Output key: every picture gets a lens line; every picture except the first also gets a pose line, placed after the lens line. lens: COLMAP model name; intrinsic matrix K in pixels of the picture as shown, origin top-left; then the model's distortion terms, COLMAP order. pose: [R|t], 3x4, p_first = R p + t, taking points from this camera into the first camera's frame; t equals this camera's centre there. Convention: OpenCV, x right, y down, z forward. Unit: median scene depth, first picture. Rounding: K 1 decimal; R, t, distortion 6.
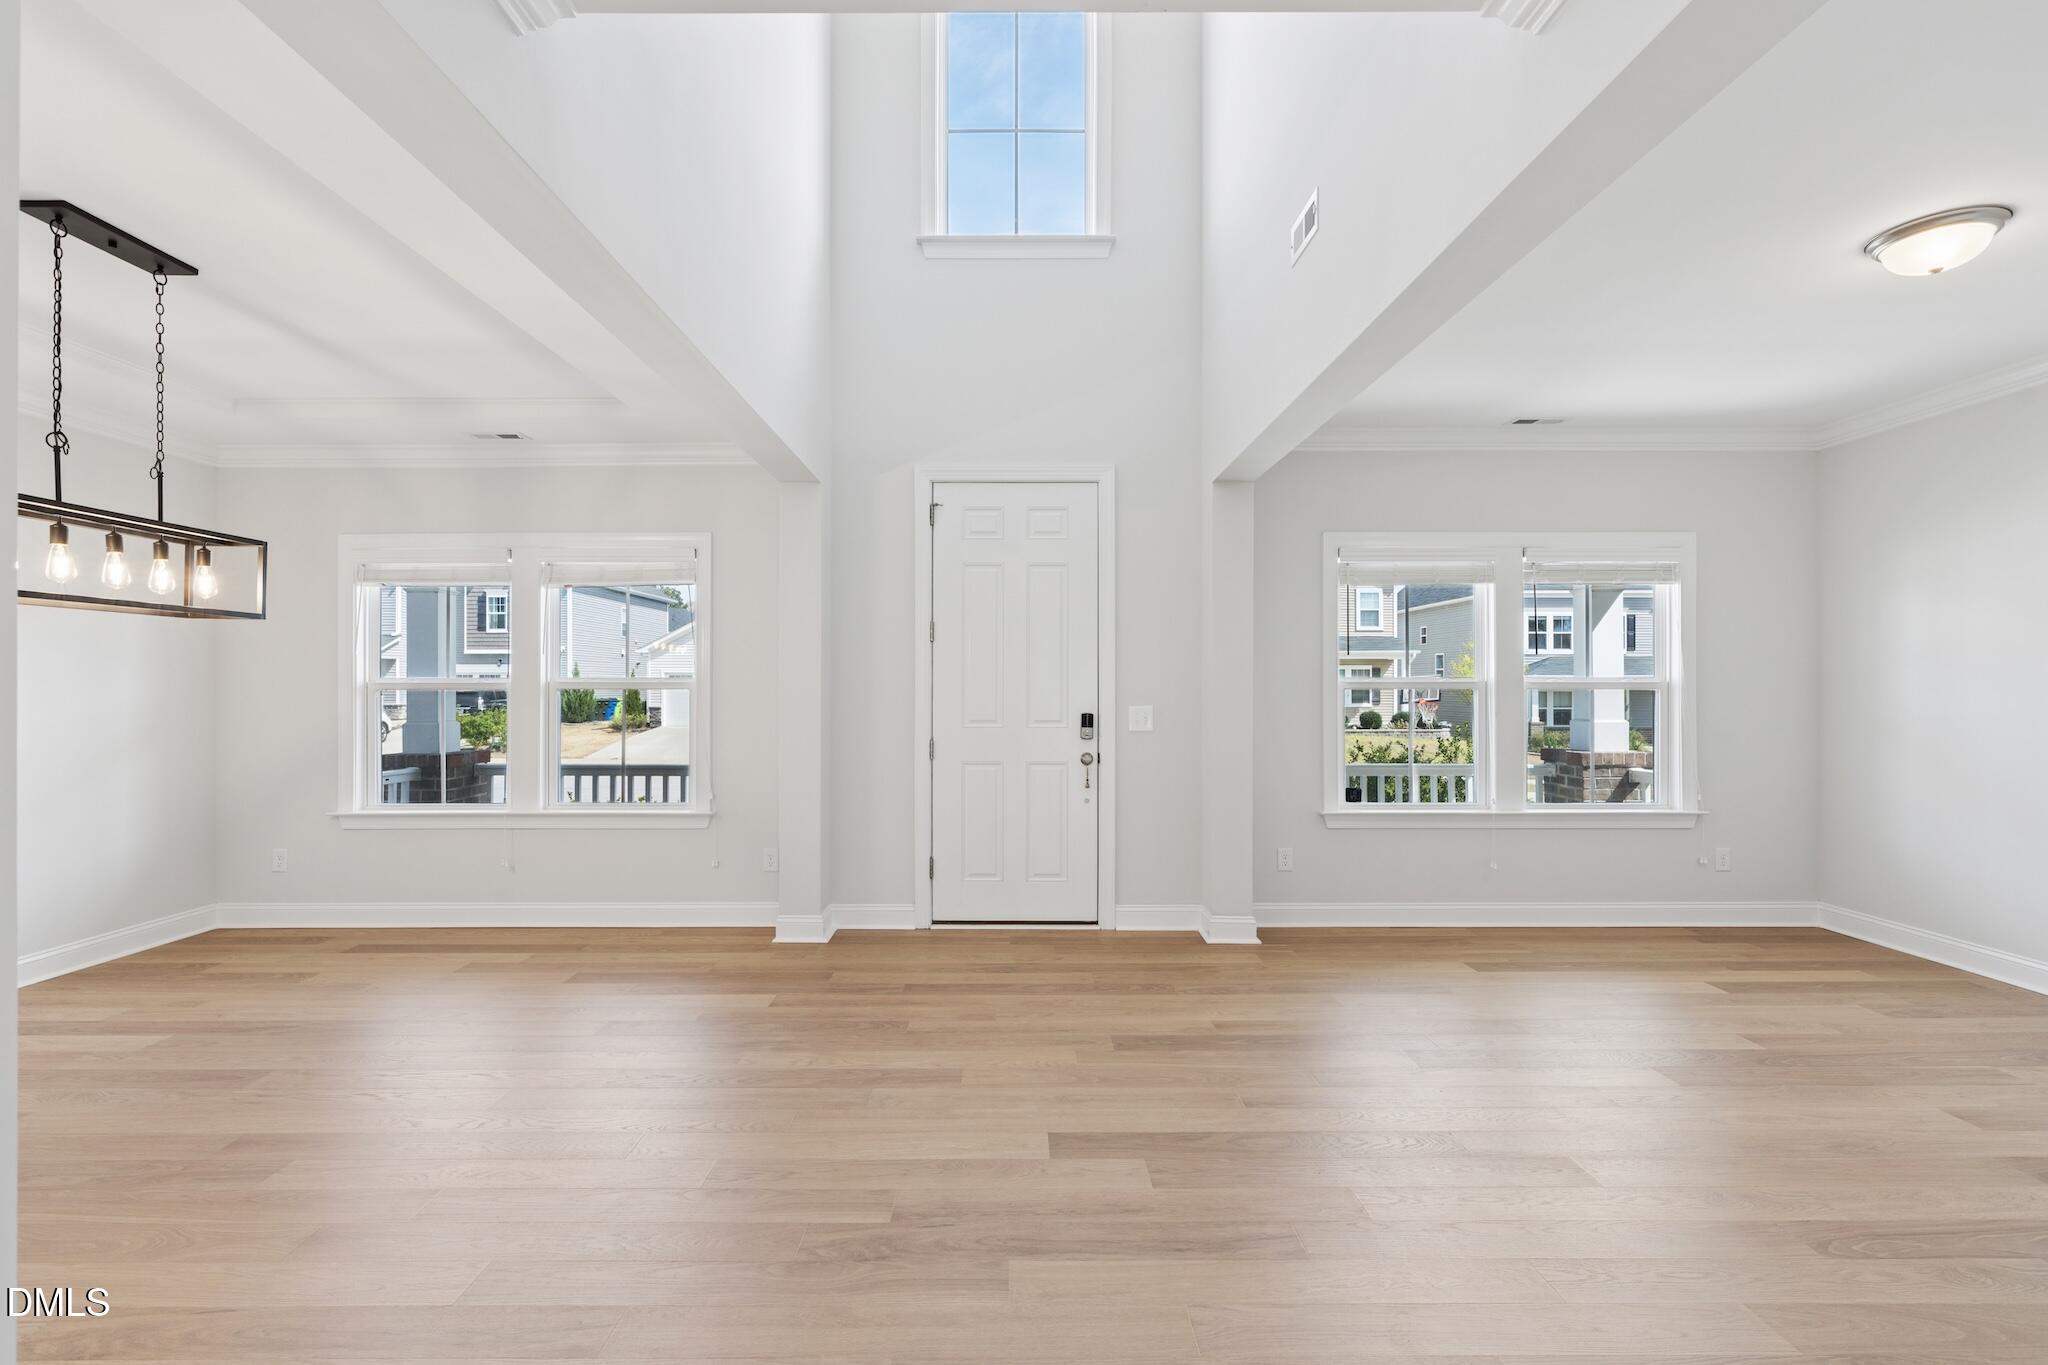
lens RADIAL K [[930.8, 0, 1012.2], [0, 930.8, 683.9], [0, 0, 1]] dist [0.000630, -0.000569]
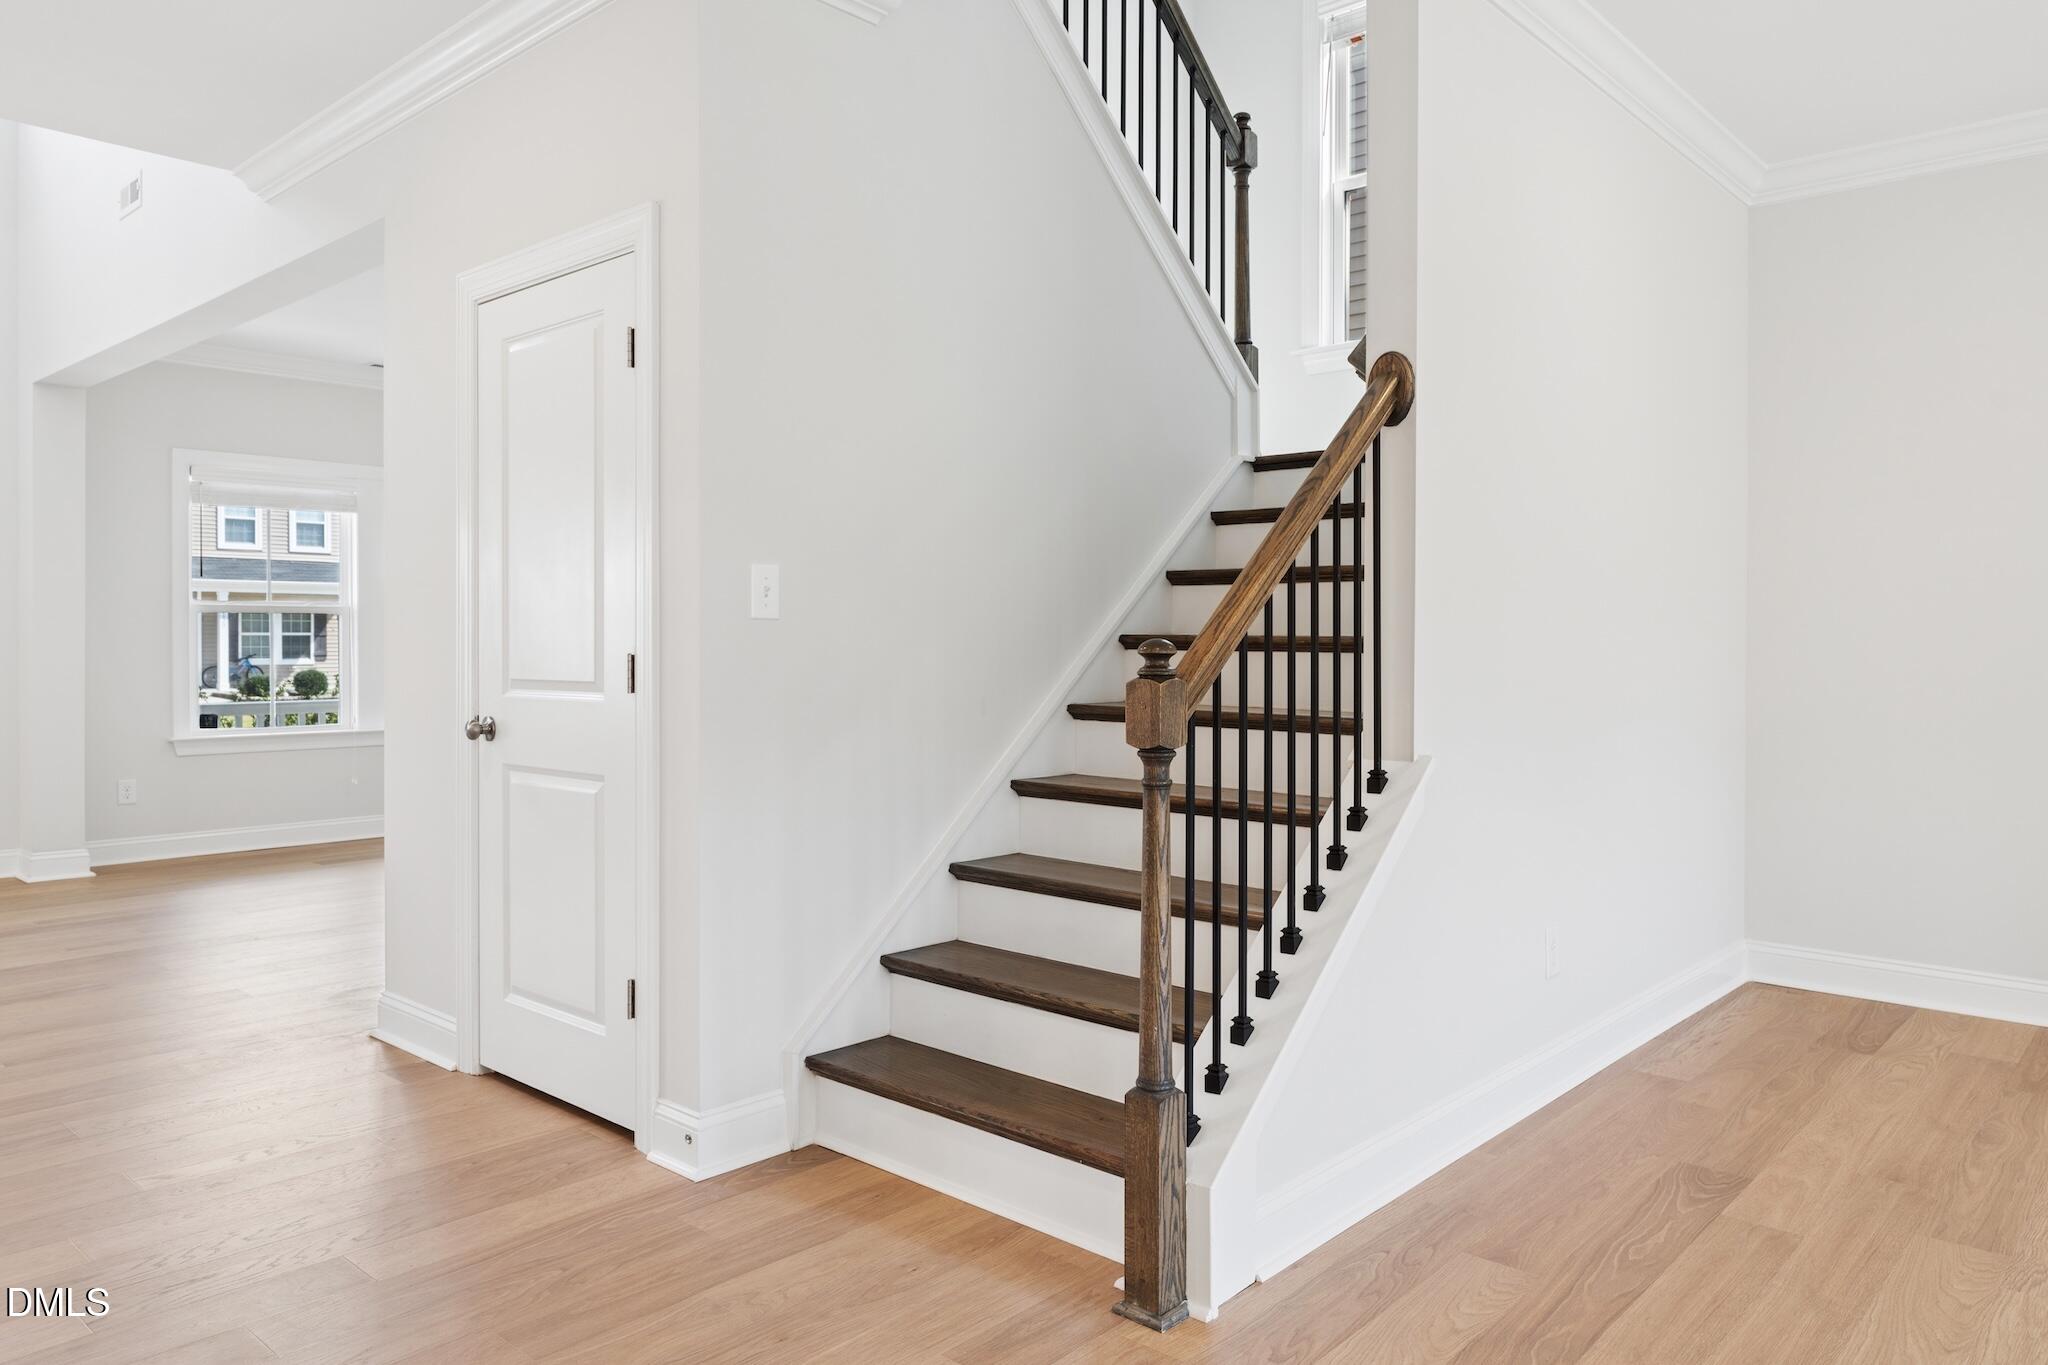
lens RADIAL K [[1387.9, 0, 1025.7], [0, 1387.9, 655.0], [0, 0, 1]] dist [0.007106, -0.008794]
pose [[0.674113, -0.004054, 0.738618, -0.130732], [-0.005917, 0.999923, 0.010888, 0.030116], [-0.738605, -0.011710, 0.674037, -0.613363]]
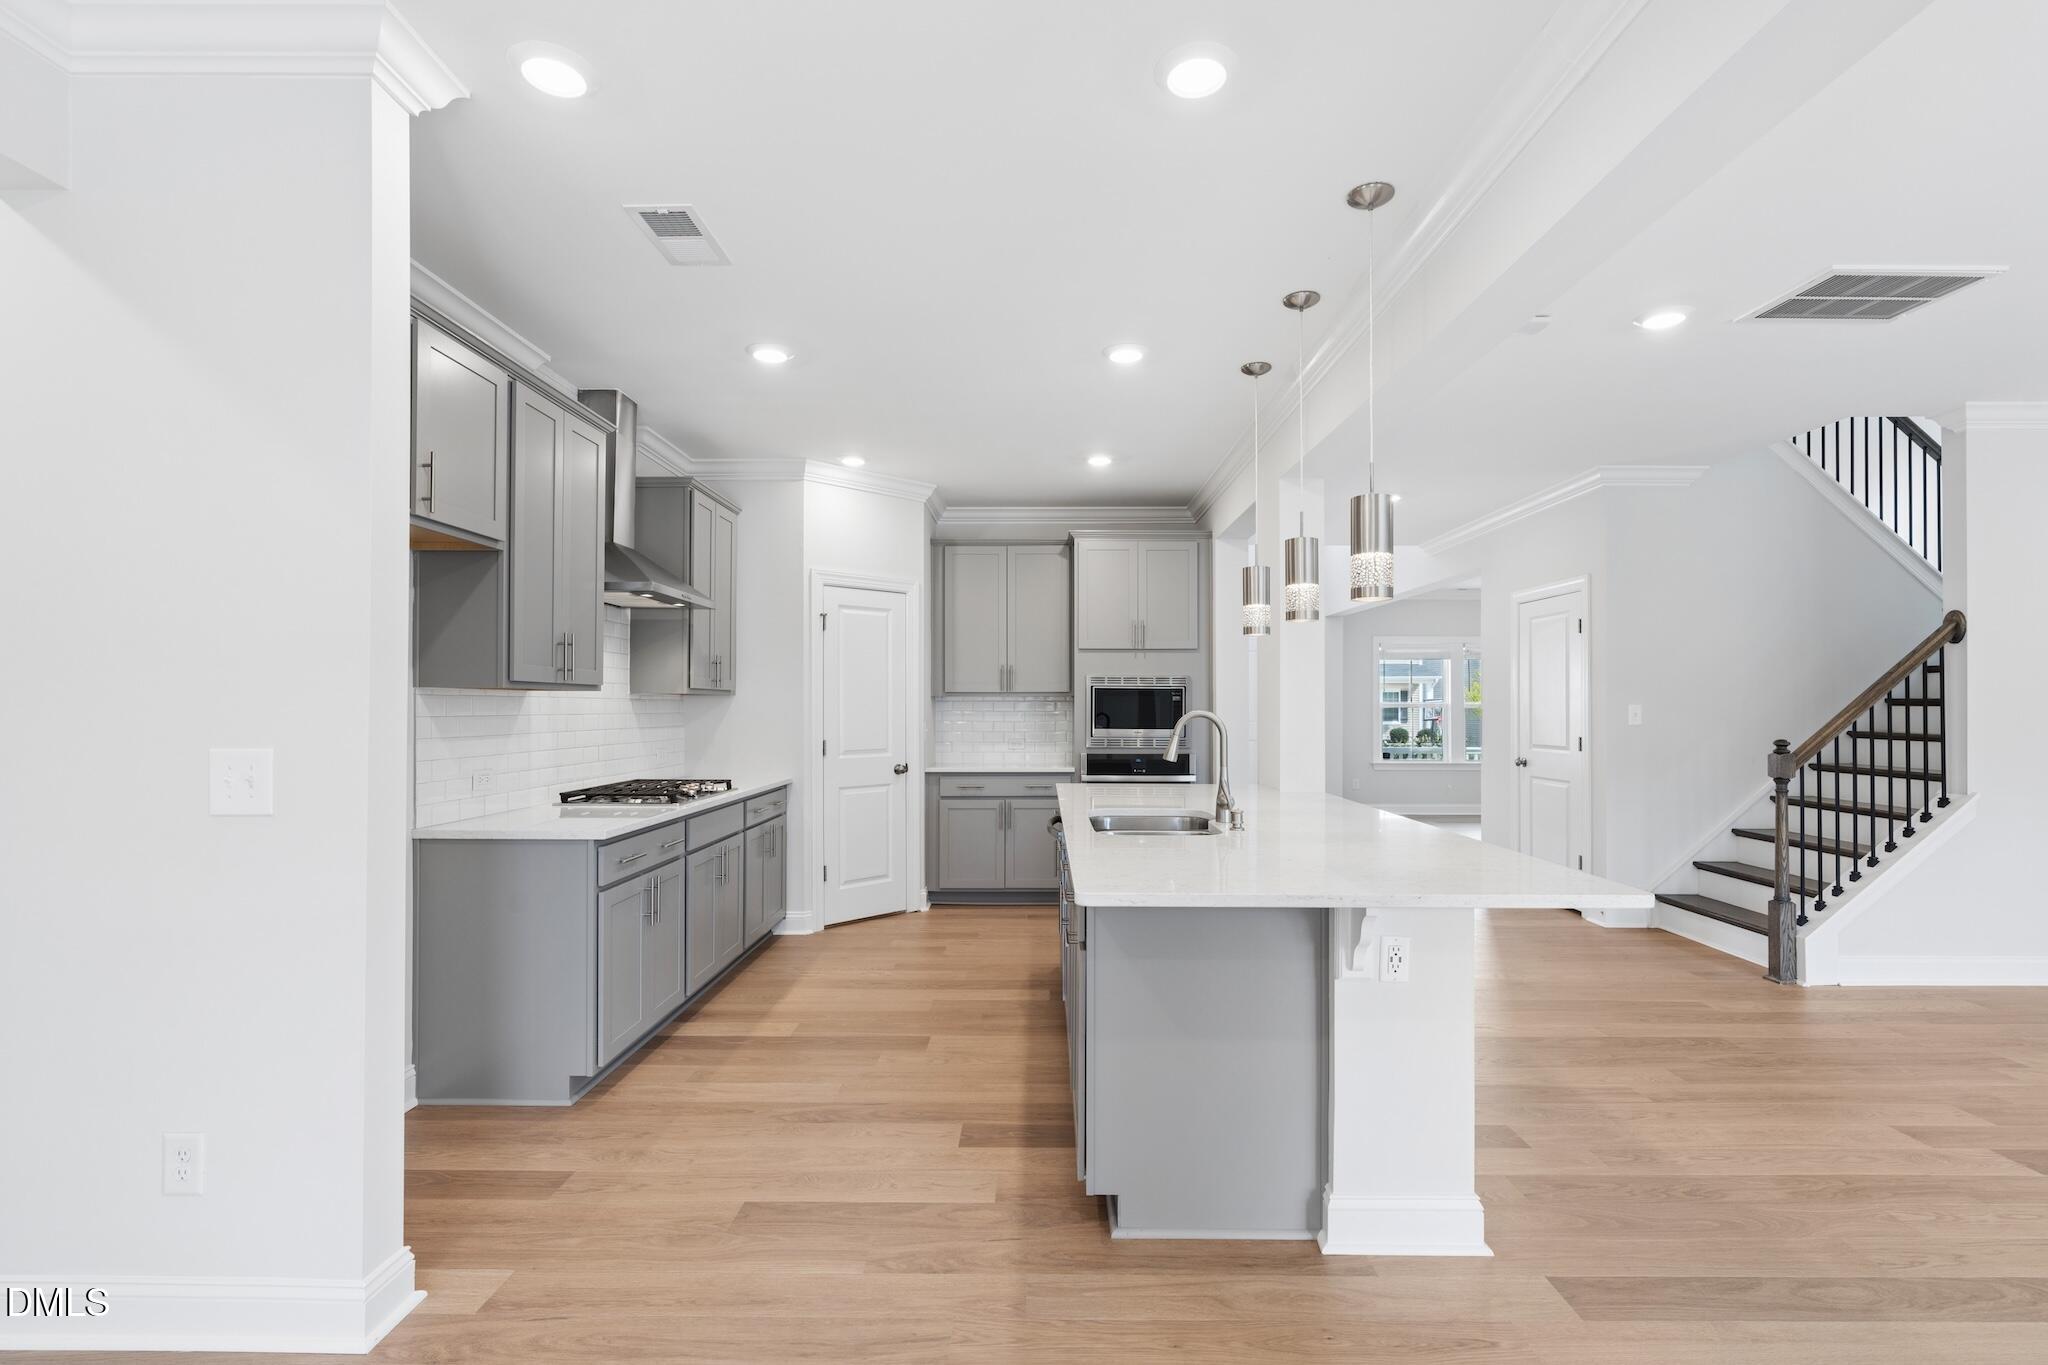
lens RADIAL K [[930.8, 0, 1044.7], [0, 930.8, 697.7], [0, 0, 1]] dist [0.000630, -0.000569]
pose [[0.999989, 0.004206, 0.001965, -0.445313], [-0.004196, 0.999976, -0.005427, -0.001365], [-0.001988, 0.005419, 0.999983, -1.196331]]
